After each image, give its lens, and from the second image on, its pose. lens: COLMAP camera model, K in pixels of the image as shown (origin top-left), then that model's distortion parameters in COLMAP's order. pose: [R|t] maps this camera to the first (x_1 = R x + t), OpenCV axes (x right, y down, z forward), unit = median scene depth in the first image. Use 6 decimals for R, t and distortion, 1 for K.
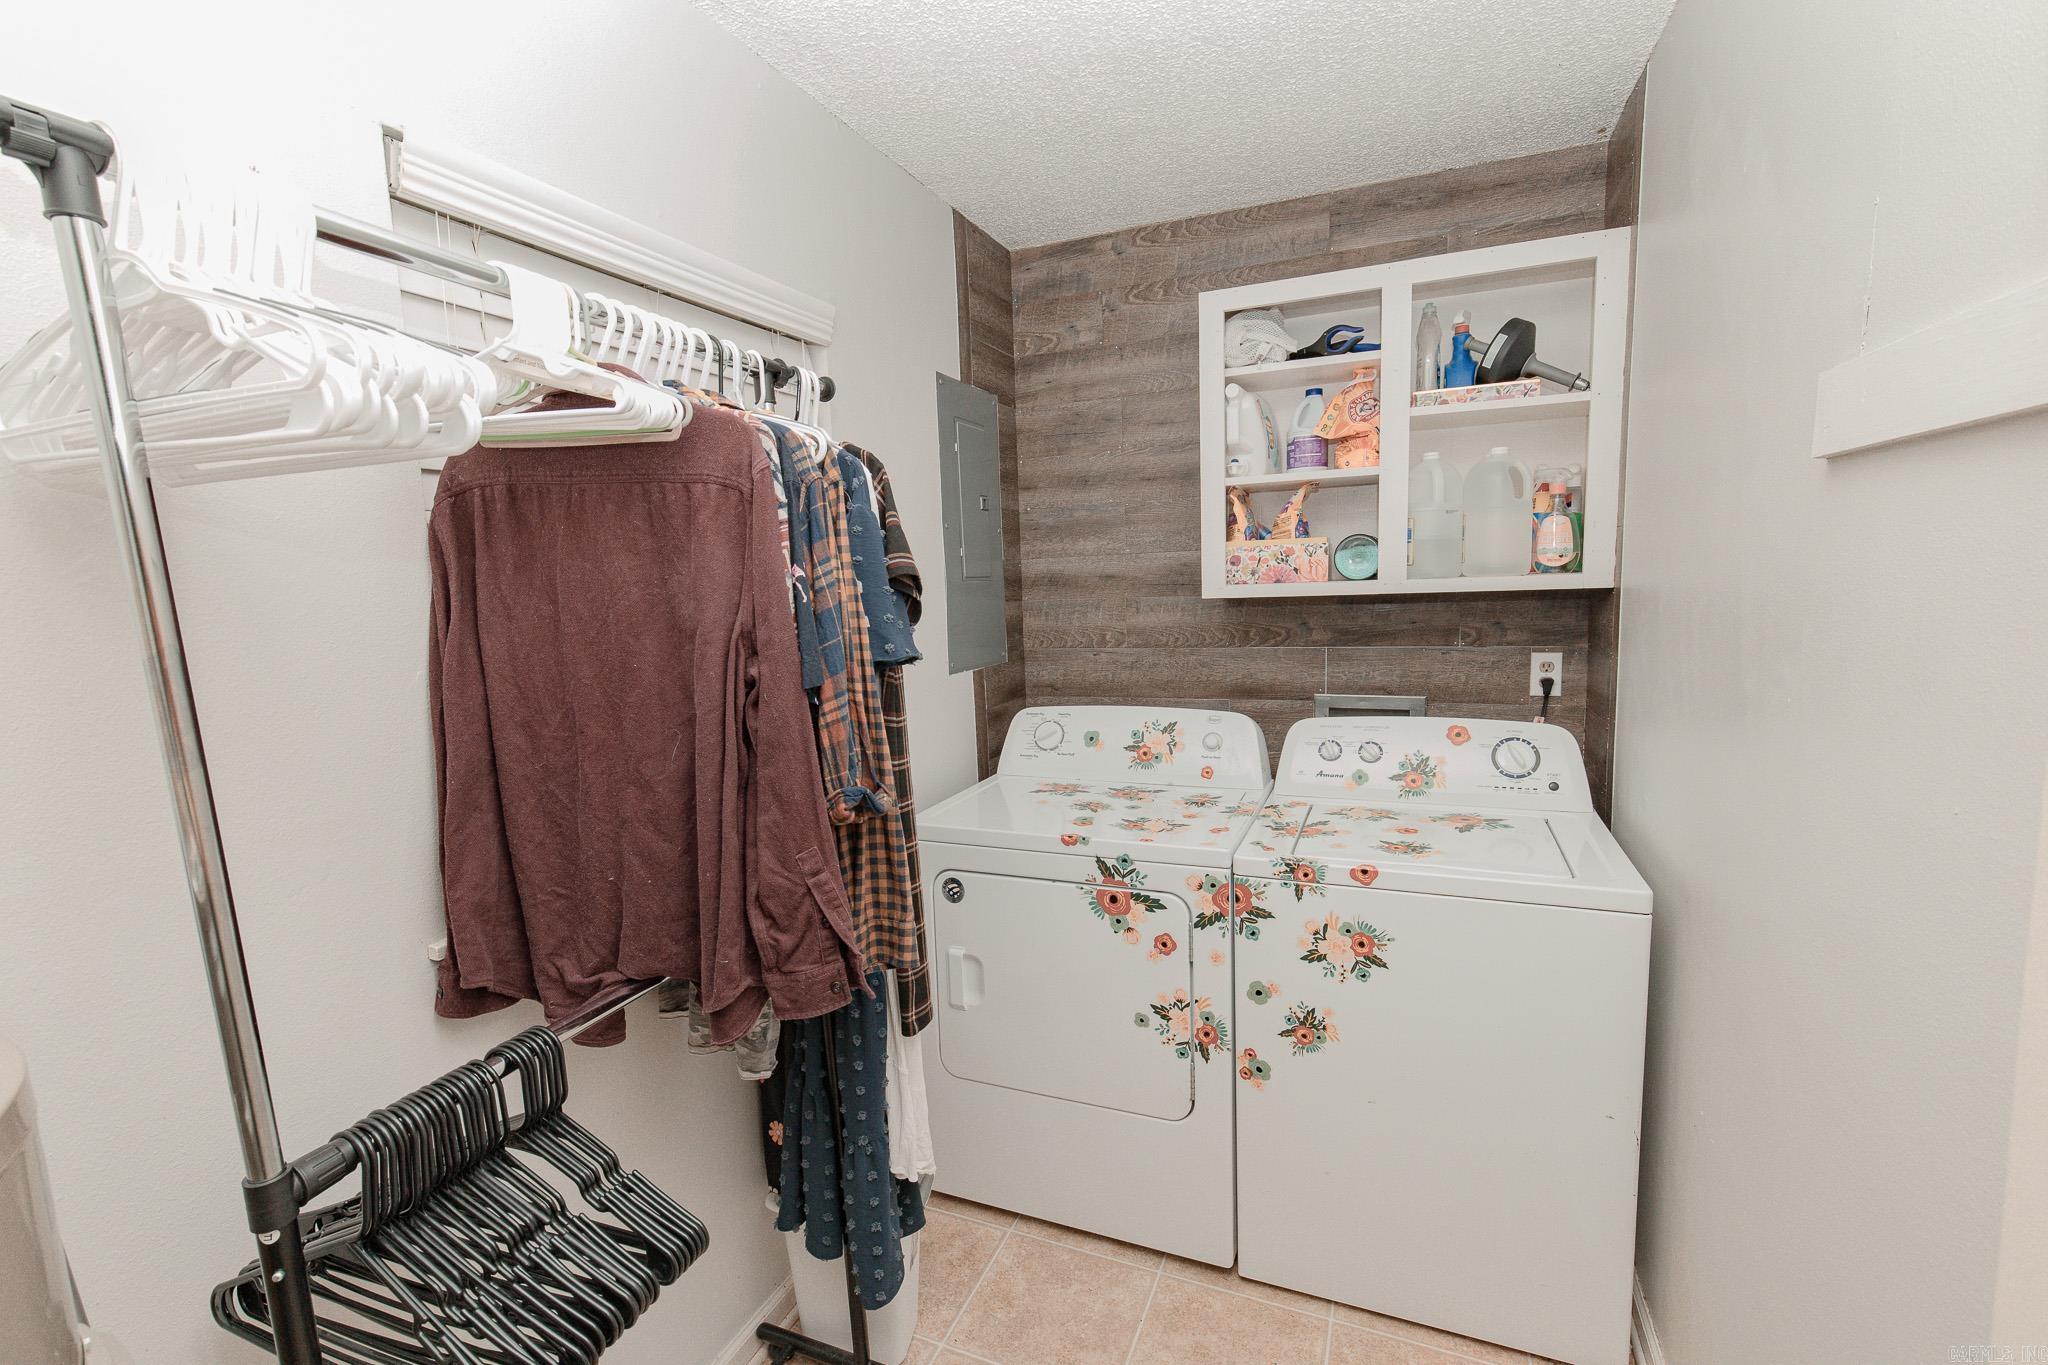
lens RADIAL K [[930.3, 0, 994.7], [0, 930.3, 683.4], [0, 0, 1]] dist [0.003427, -0.000027]
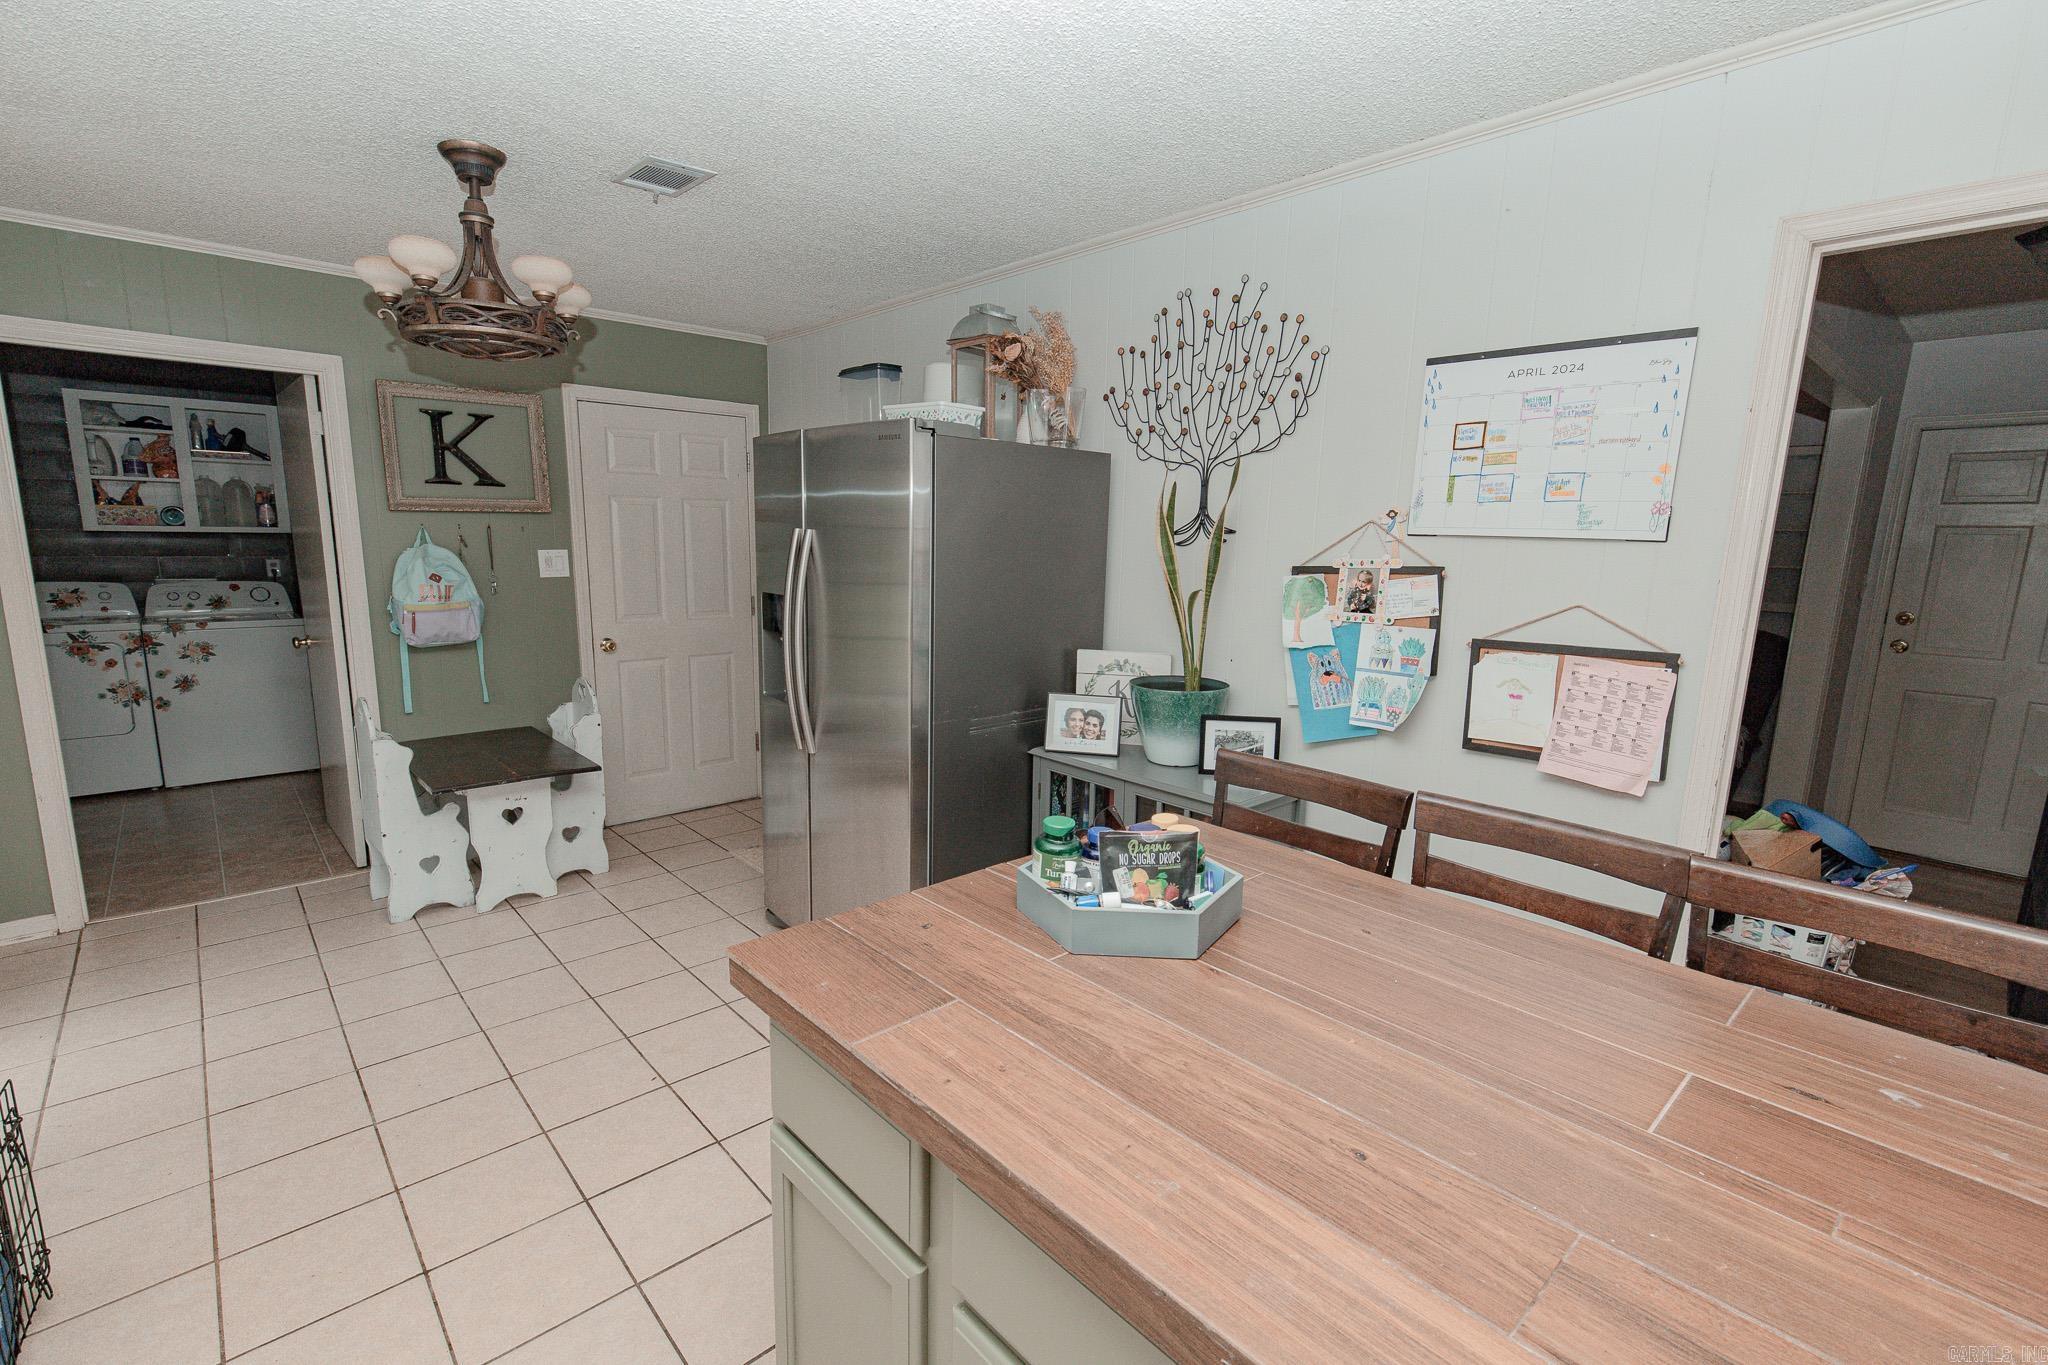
lens RADIAL K [[926.2, 0, 1019.4], [0, 926.2, 690.9], [0, 0, 1]] dist [0.009257, -0.000438]
pose [[0.406147, -0.112626, 0.906841, -1.022347], [0.075036, 0.993135, 0.089737, 0.278756], [-0.910722, 0.031599, 0.411810, -2.094842]]
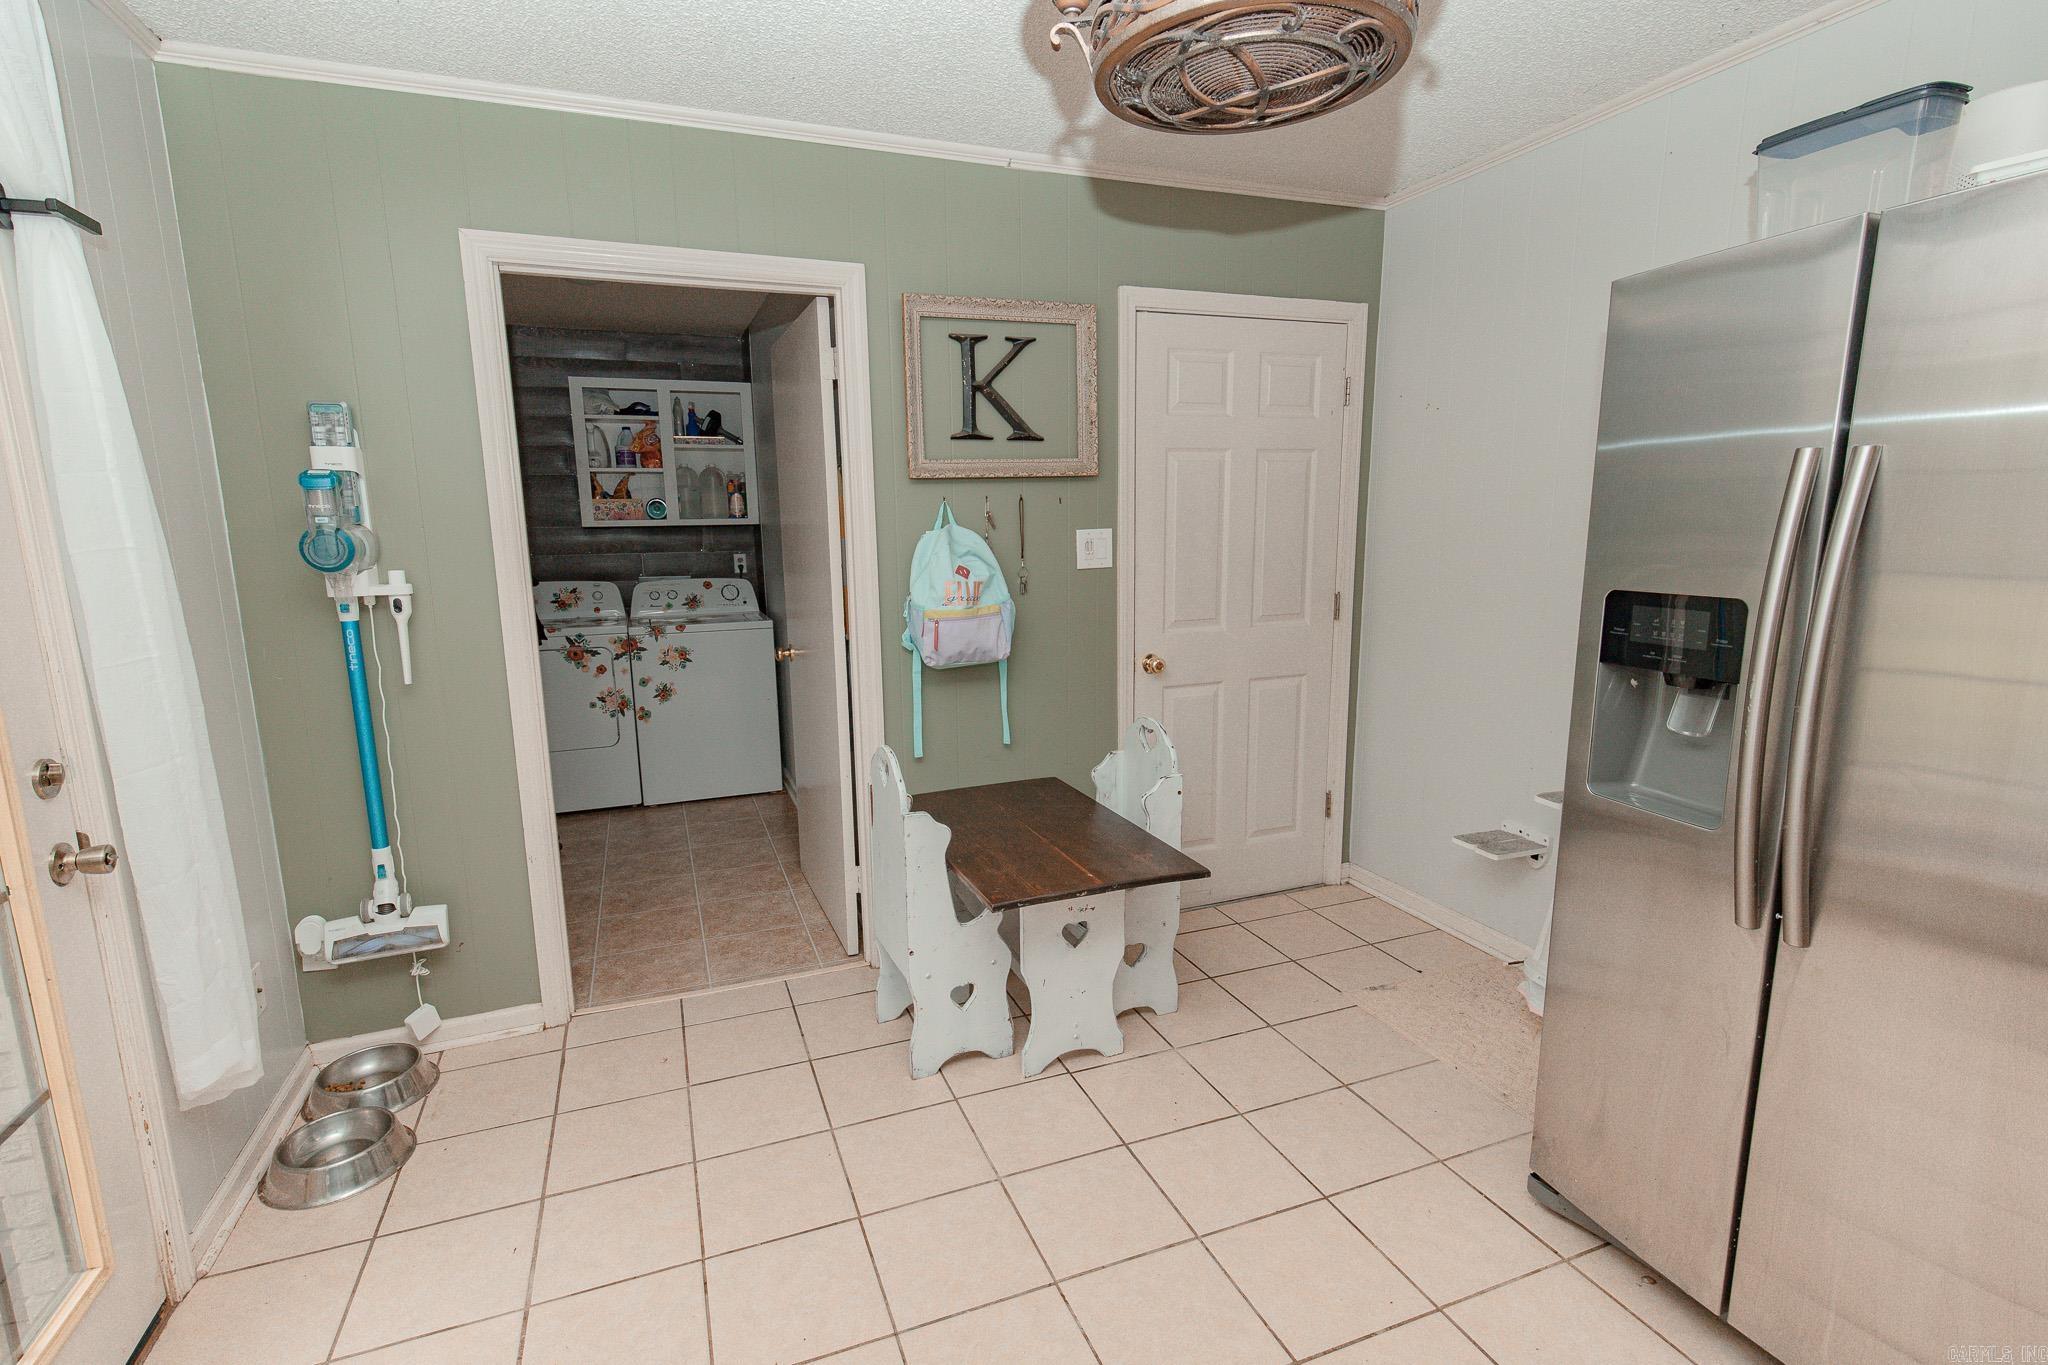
lens RADIAL K [[973.7, 0, 1024.0], [0, 973.7, 682.5], [0, 0, 1]] dist [0.014038, -0.000936]
pose [[0.701429, -0.096709, 0.706148, -0.729600], [0.075402, 0.995261, 0.061406, 0.214926], [-0.708740, 0.010173, 0.705397, -1.348366]]
